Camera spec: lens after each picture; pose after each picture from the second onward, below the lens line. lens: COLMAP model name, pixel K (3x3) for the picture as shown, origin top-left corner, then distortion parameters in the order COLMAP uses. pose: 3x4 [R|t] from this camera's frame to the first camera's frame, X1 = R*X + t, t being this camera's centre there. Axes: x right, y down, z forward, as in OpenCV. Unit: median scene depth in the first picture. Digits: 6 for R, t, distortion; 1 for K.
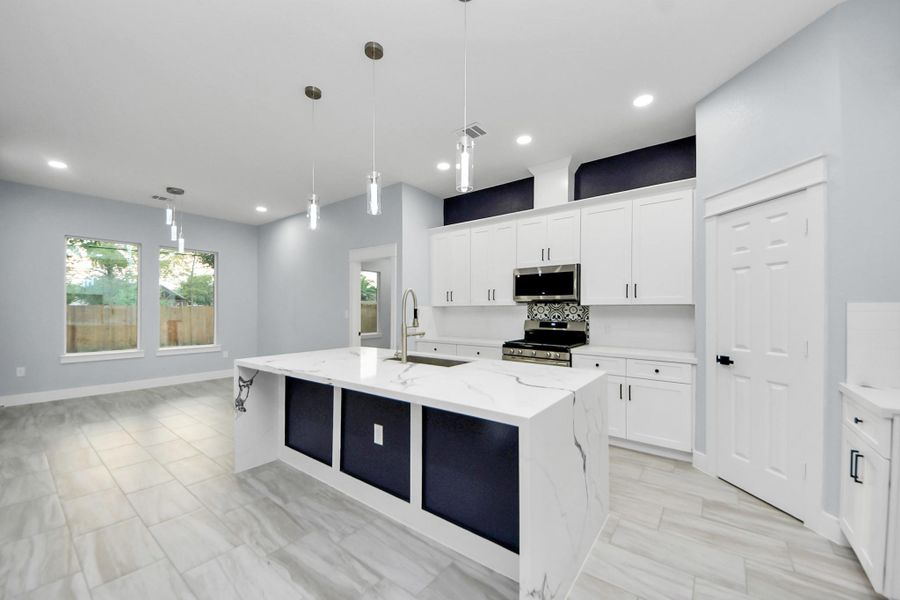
lens RADIAL K [[346.0, 0, 452.9], [0, 346.0, 307.5], [0, 0, 1]] dist [-0.000040, 0.000001]
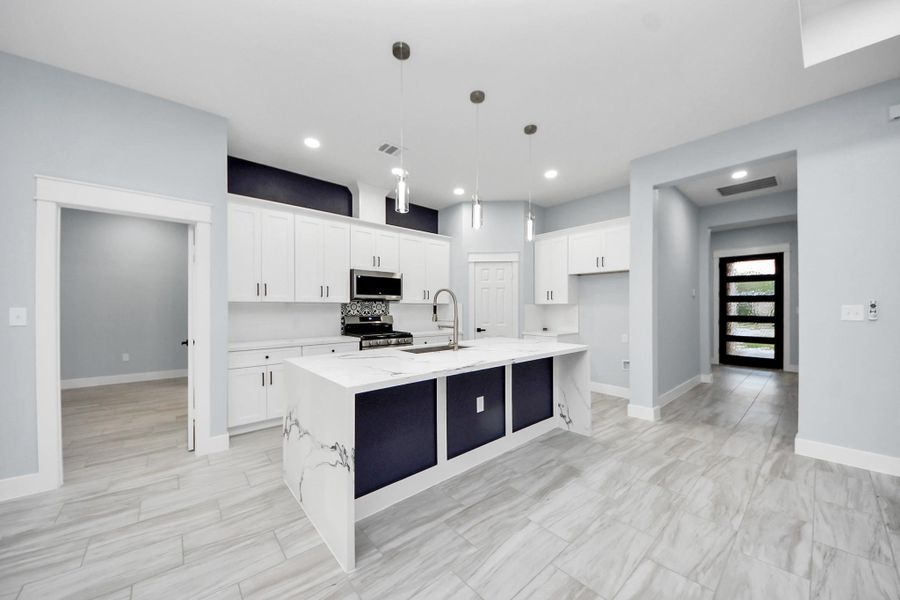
lens RADIAL K [[320.0, 0, 459.1], [0, 320.0, 311.4], [0, 0, 1]] dist [0.030975, -0.023340]
pose [[0.187871, -0.009727, 0.982146, -0.838406], [-0.009553, 0.999886, 0.011730, 0.007438], [-0.982147, -0.011586, 0.187756, 0.519315]]
